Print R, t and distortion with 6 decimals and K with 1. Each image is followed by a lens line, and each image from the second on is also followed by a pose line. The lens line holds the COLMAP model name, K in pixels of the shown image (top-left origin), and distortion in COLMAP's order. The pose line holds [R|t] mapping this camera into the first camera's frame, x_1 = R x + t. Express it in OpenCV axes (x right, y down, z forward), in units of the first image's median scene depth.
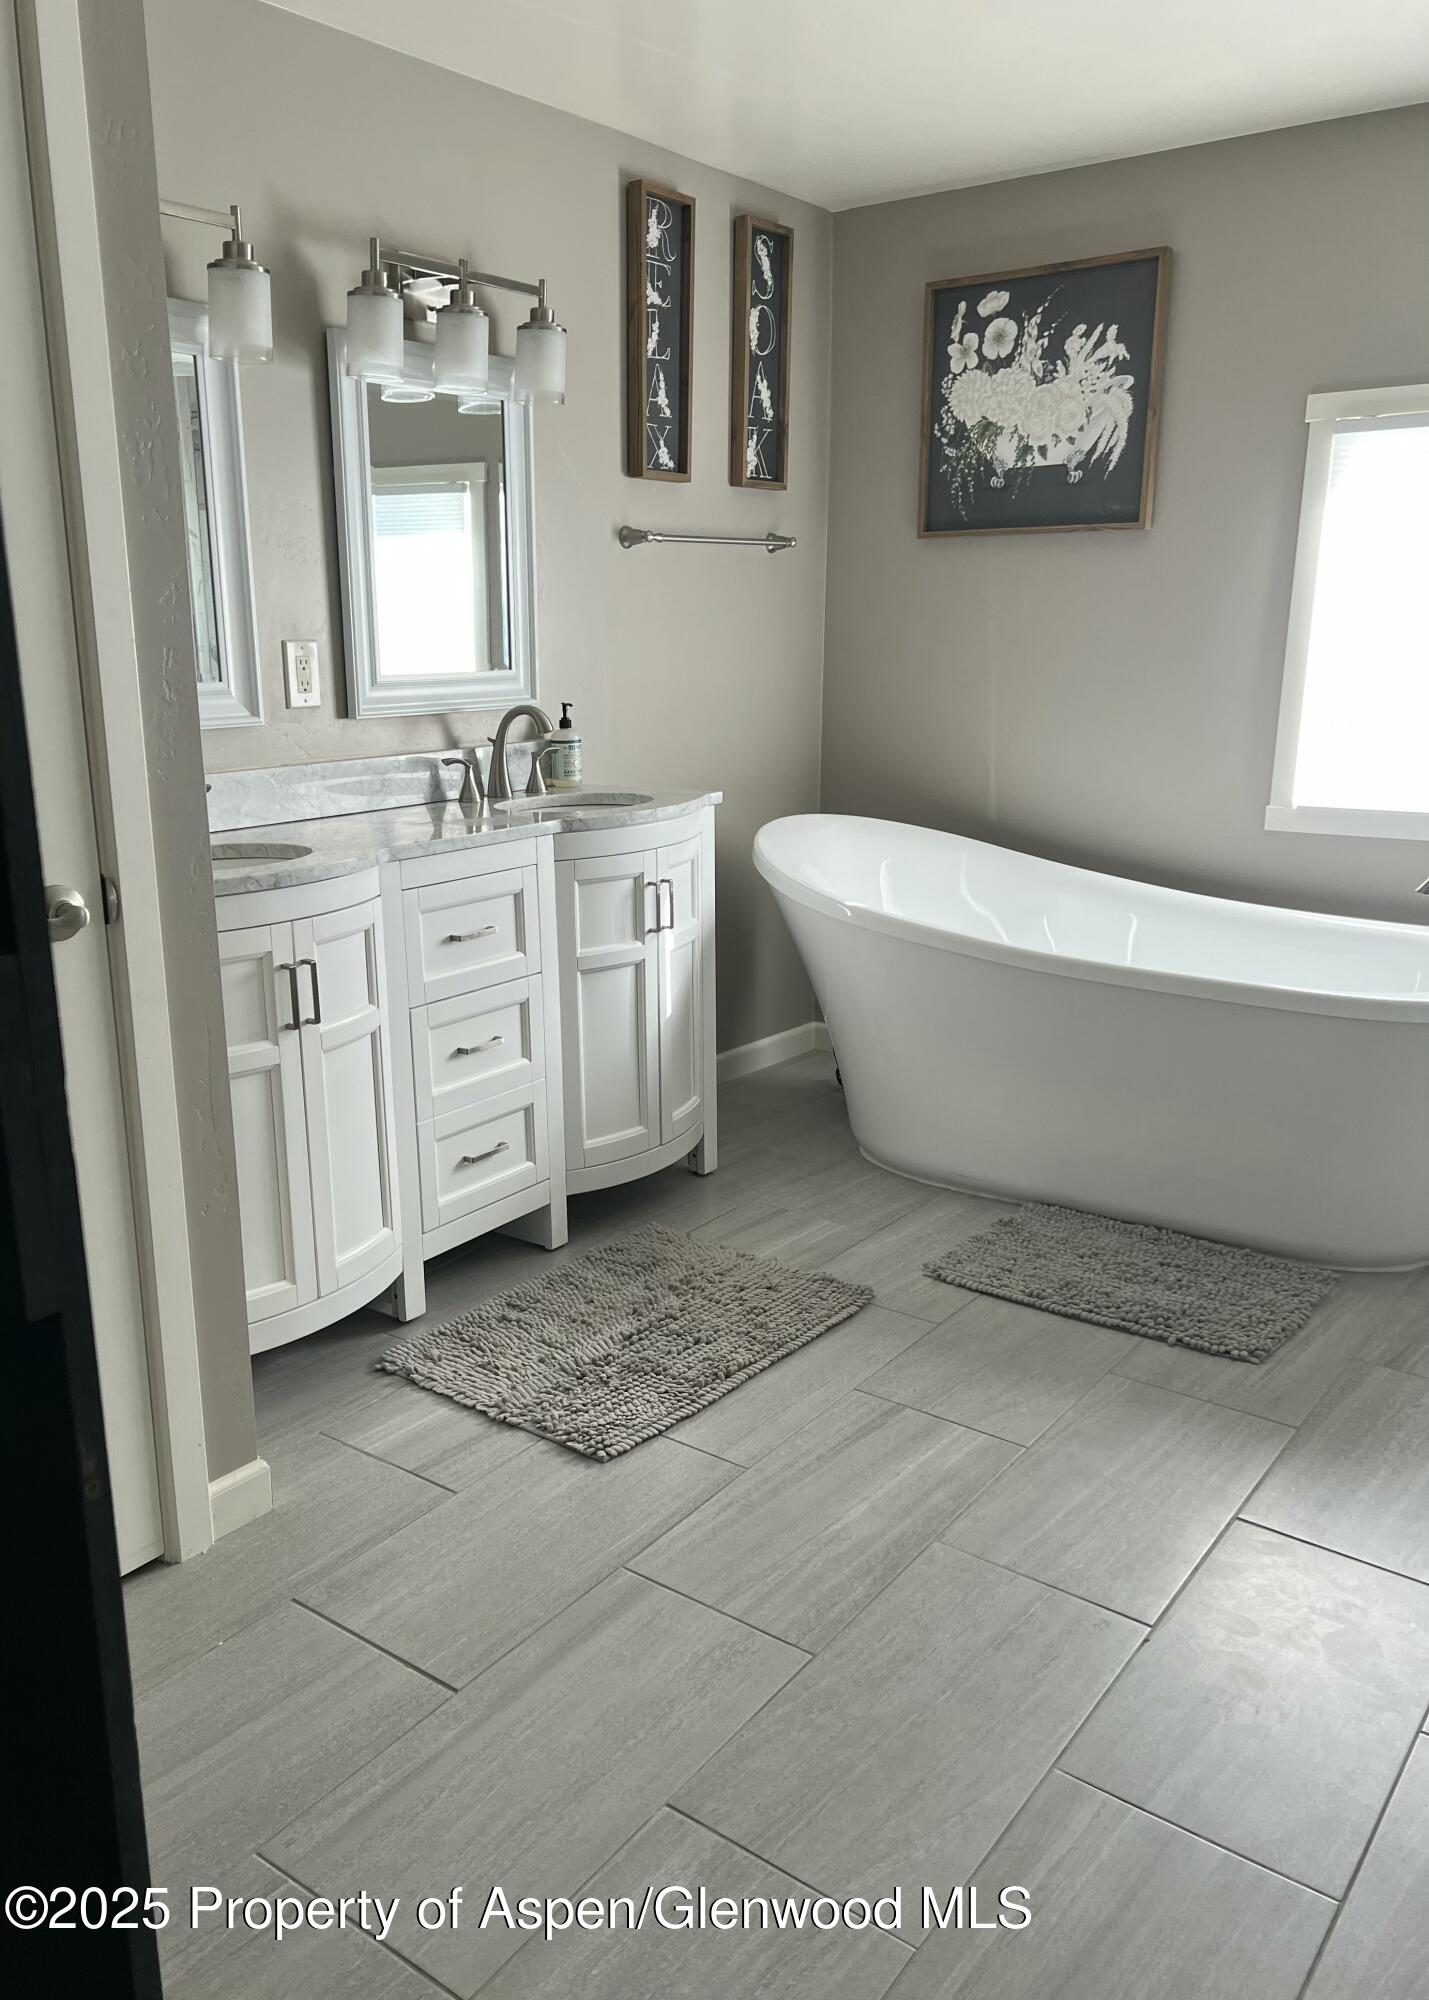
lens RADIAL K [[1591.6, 0, 628.2], [0, 1591.6, 1022.7], [0, 0, 1]] dist [0.142589, -0.253059]
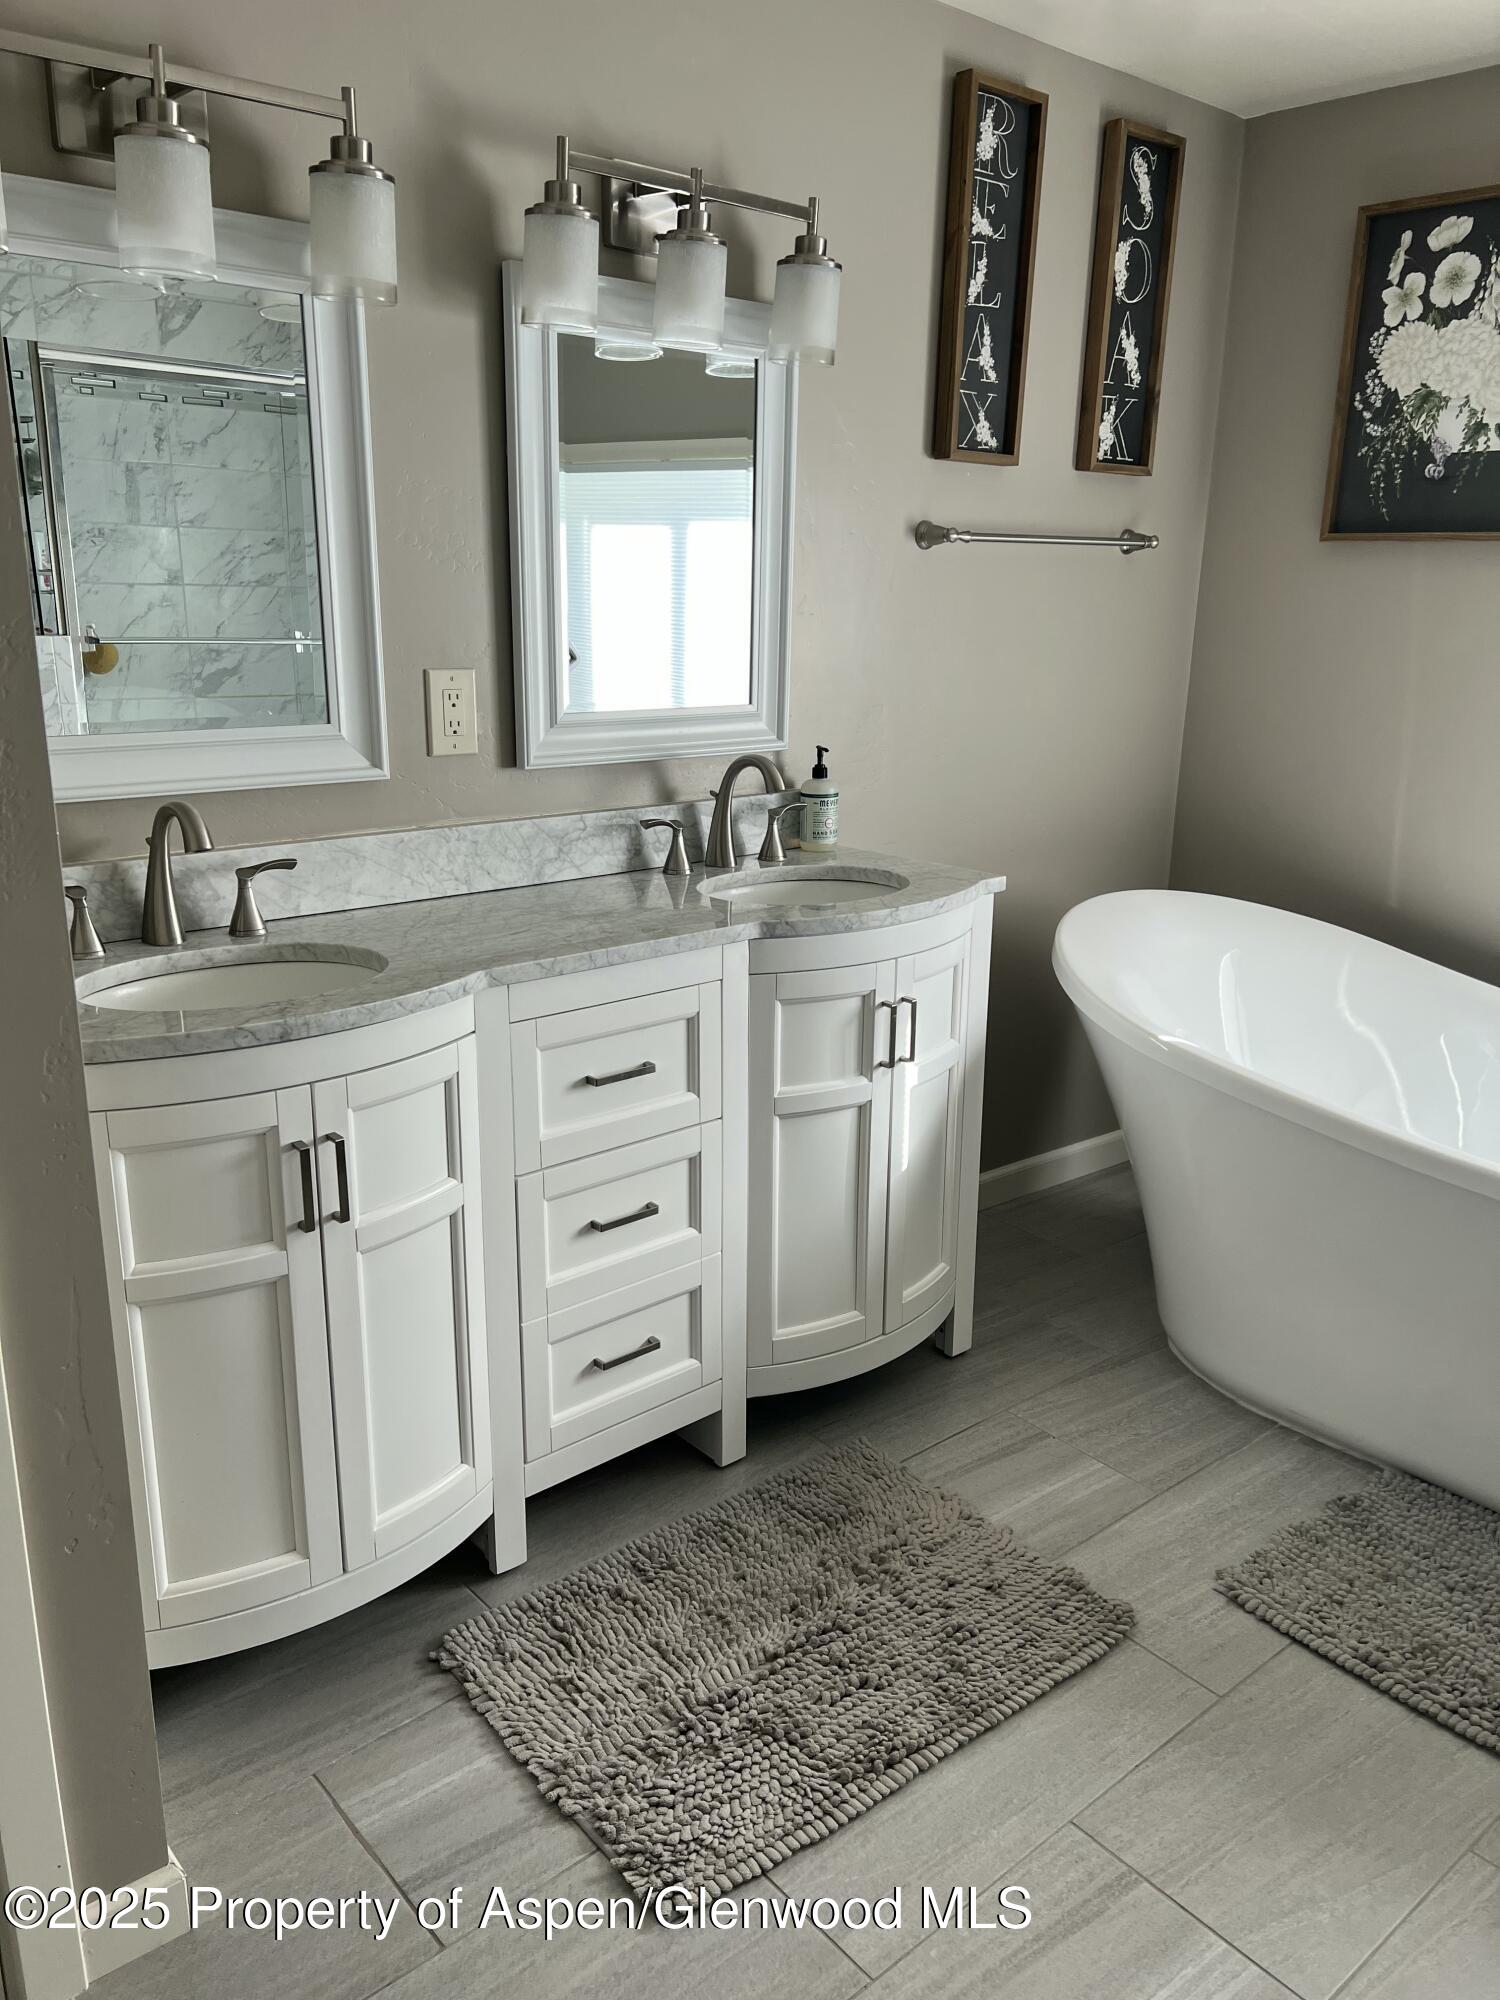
lens RADIAL K [[1507.8, 0, 755.2], [0, 1507.8, 1011.8], [0, 0, 1]] dist [0.088661, -0.103484]
pose [[0.980341, 0.081163, -0.179843, 0.077136], [-0.075542, 0.996422, 0.037900, -0.099637], [0.182275, -0.023569, 0.982965, 0.269519]]
